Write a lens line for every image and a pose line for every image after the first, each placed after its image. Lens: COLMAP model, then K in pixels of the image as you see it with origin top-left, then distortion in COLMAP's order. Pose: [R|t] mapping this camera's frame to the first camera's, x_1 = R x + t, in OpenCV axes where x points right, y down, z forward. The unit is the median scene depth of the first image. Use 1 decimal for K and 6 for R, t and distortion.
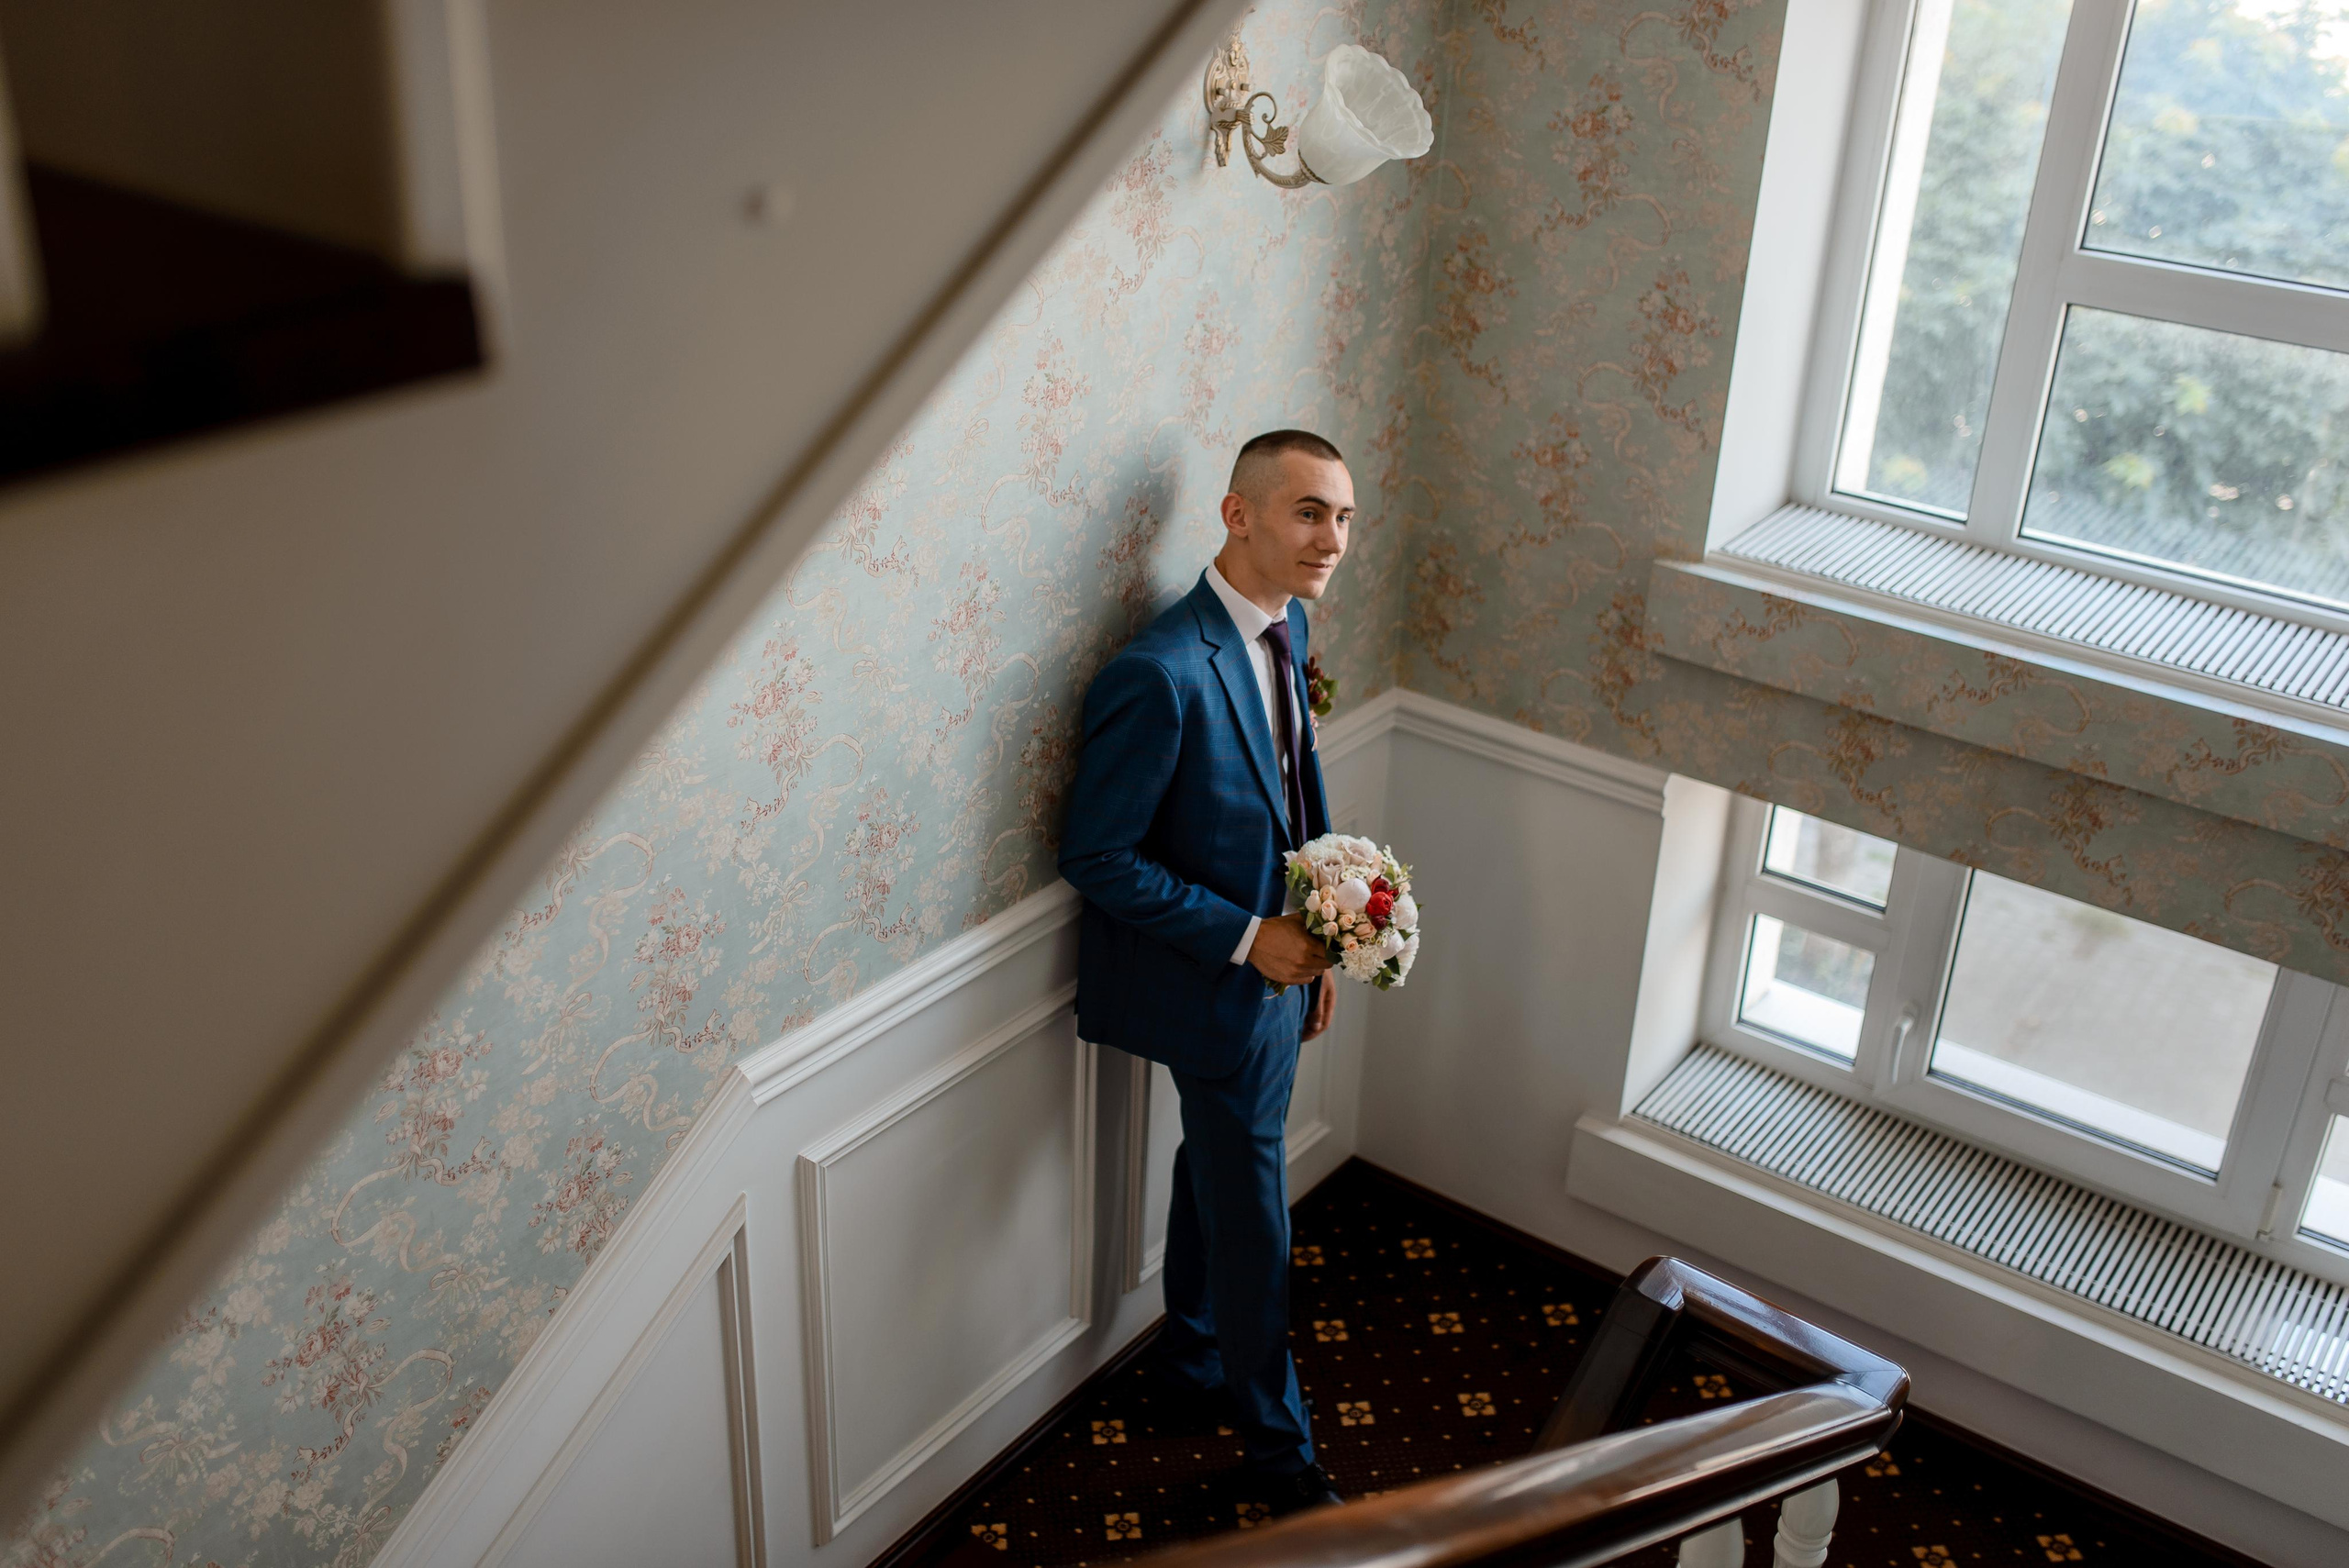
lens RADIAL K [[2255.5, 0, 1174.5], [0, 2255.5, 784.0], [0, 0, 1]] dist [-0.001758, 0.006817]
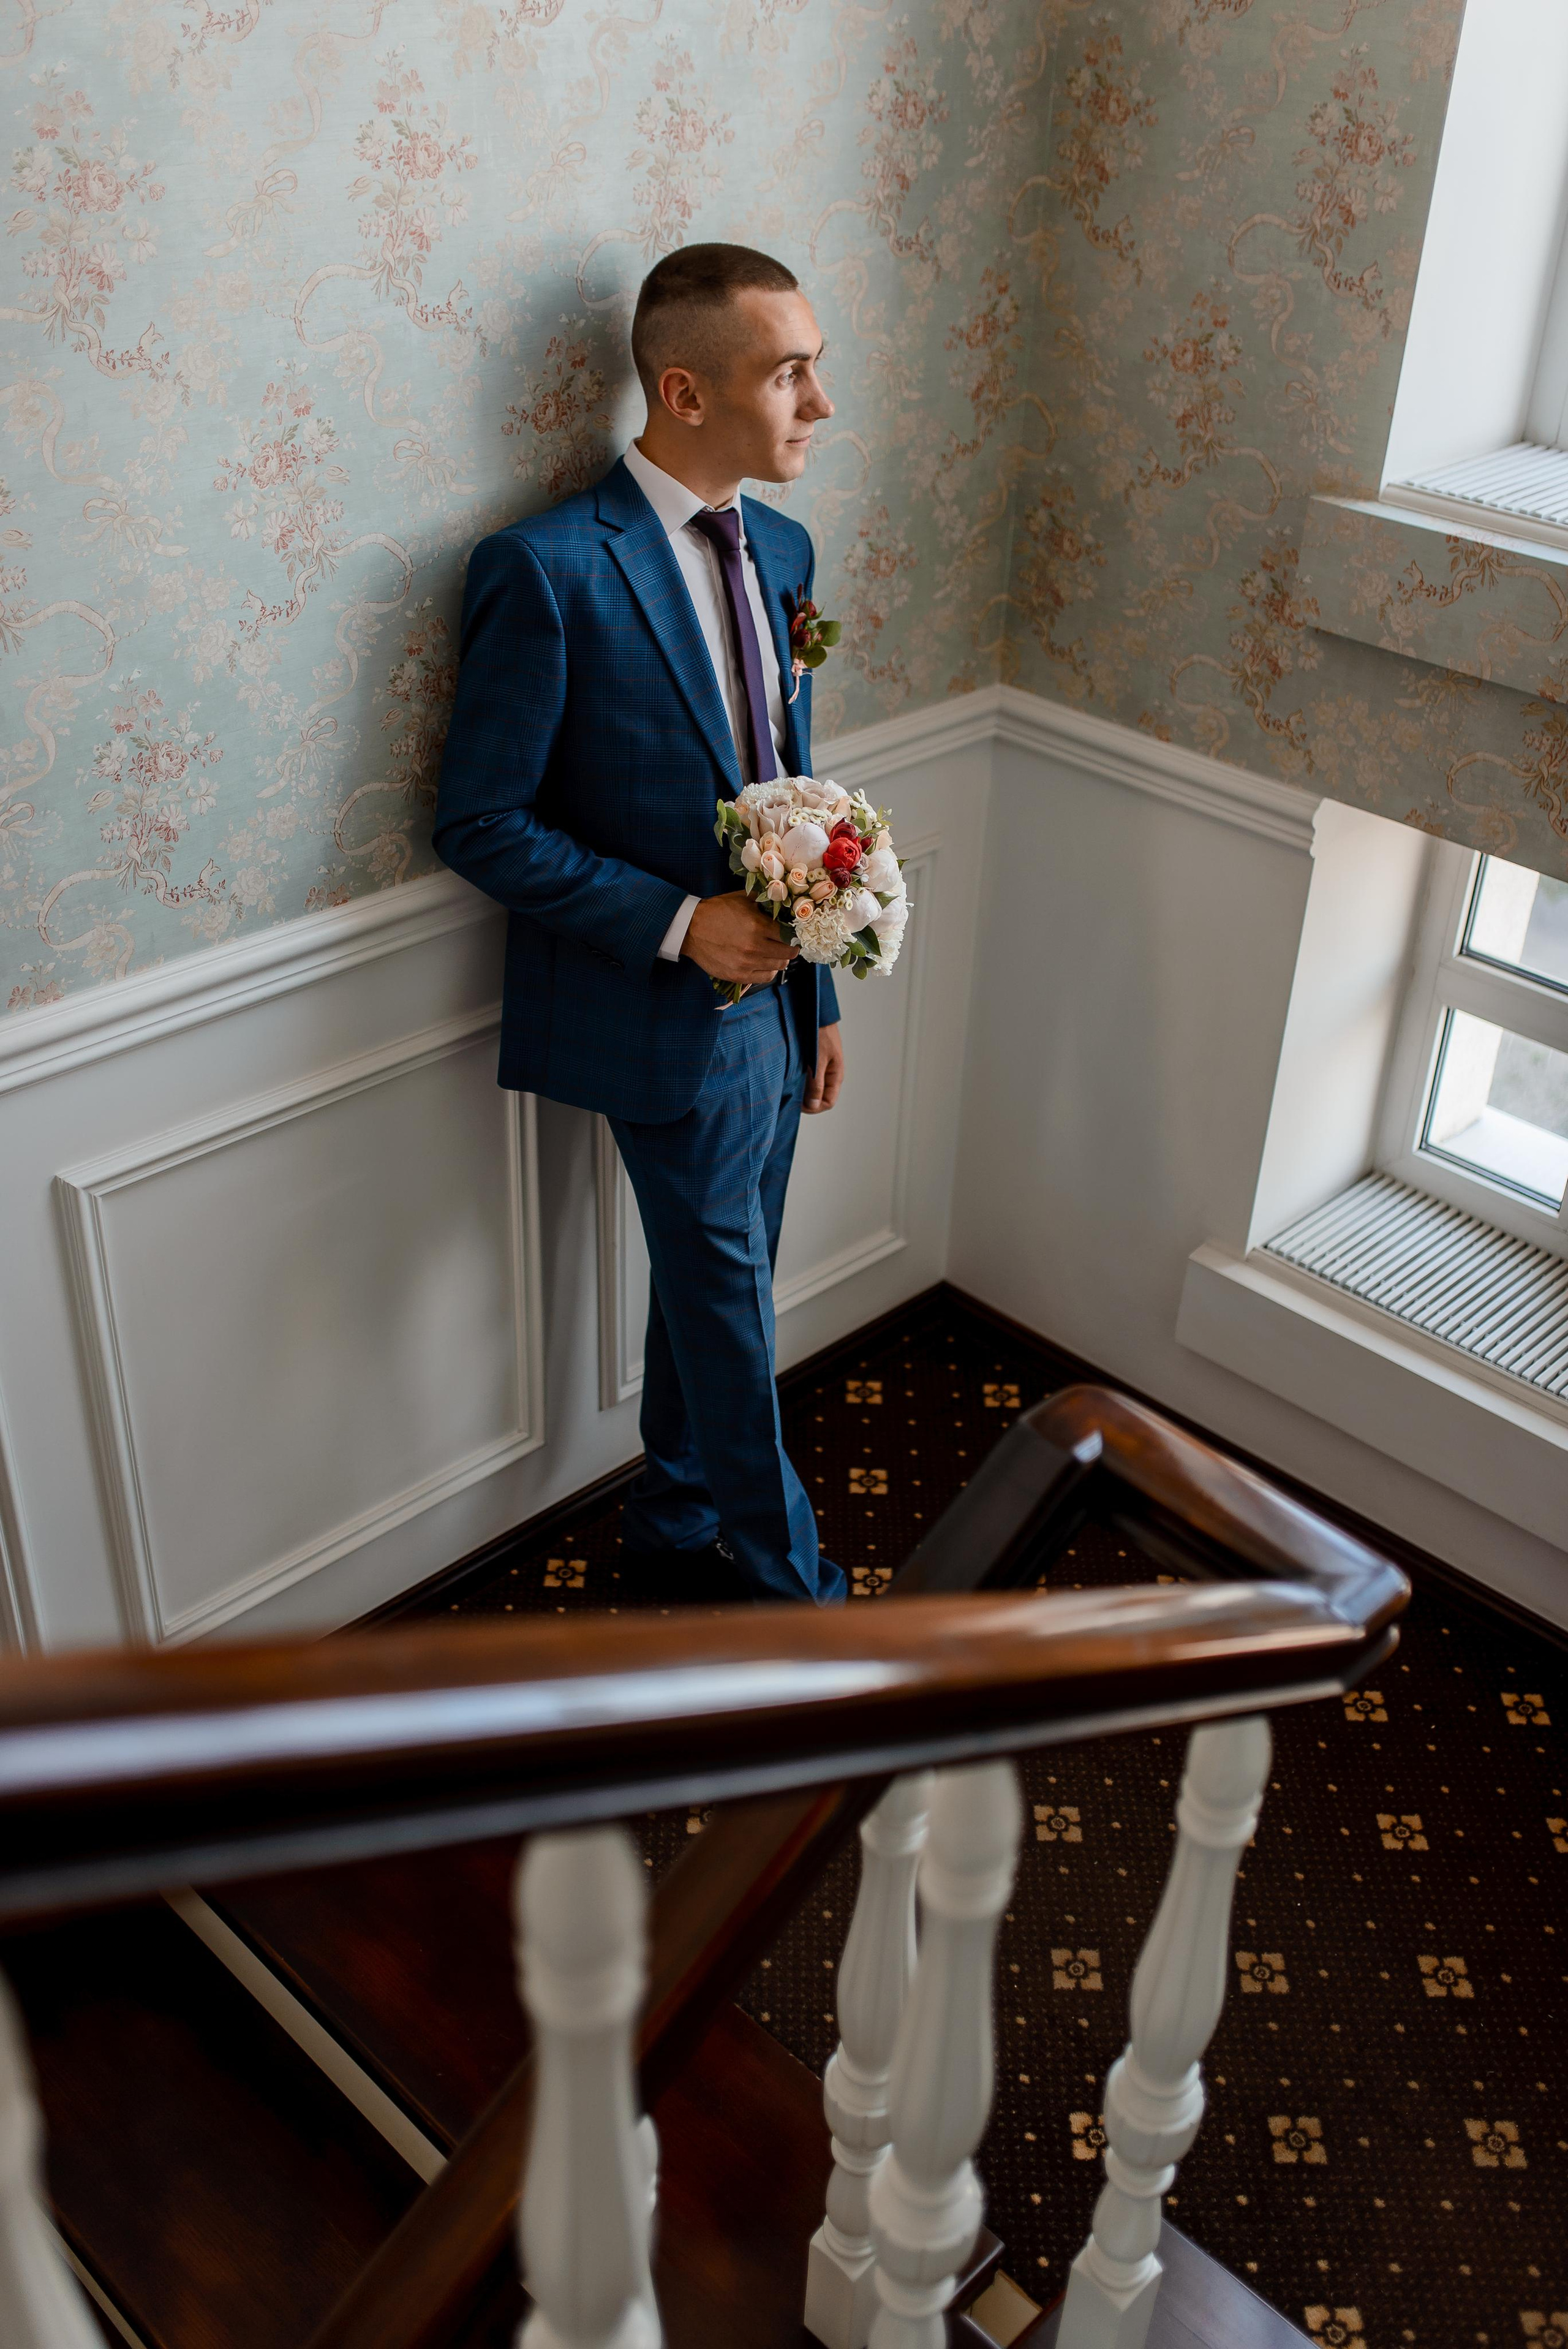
lens RADIAL K [[2255.3, 0, 784.0], [0, 2255.3, 1174.5], [0, 0, 1]] dist [-0.001758, 0.006817]
pose [[0.989781, 0.075966, -0.120675, 0.146686], [-0.064206, 0.993061, 0.098524, 0.060270], [0.127323, -0.089769, 0.987791, 0.224169]]
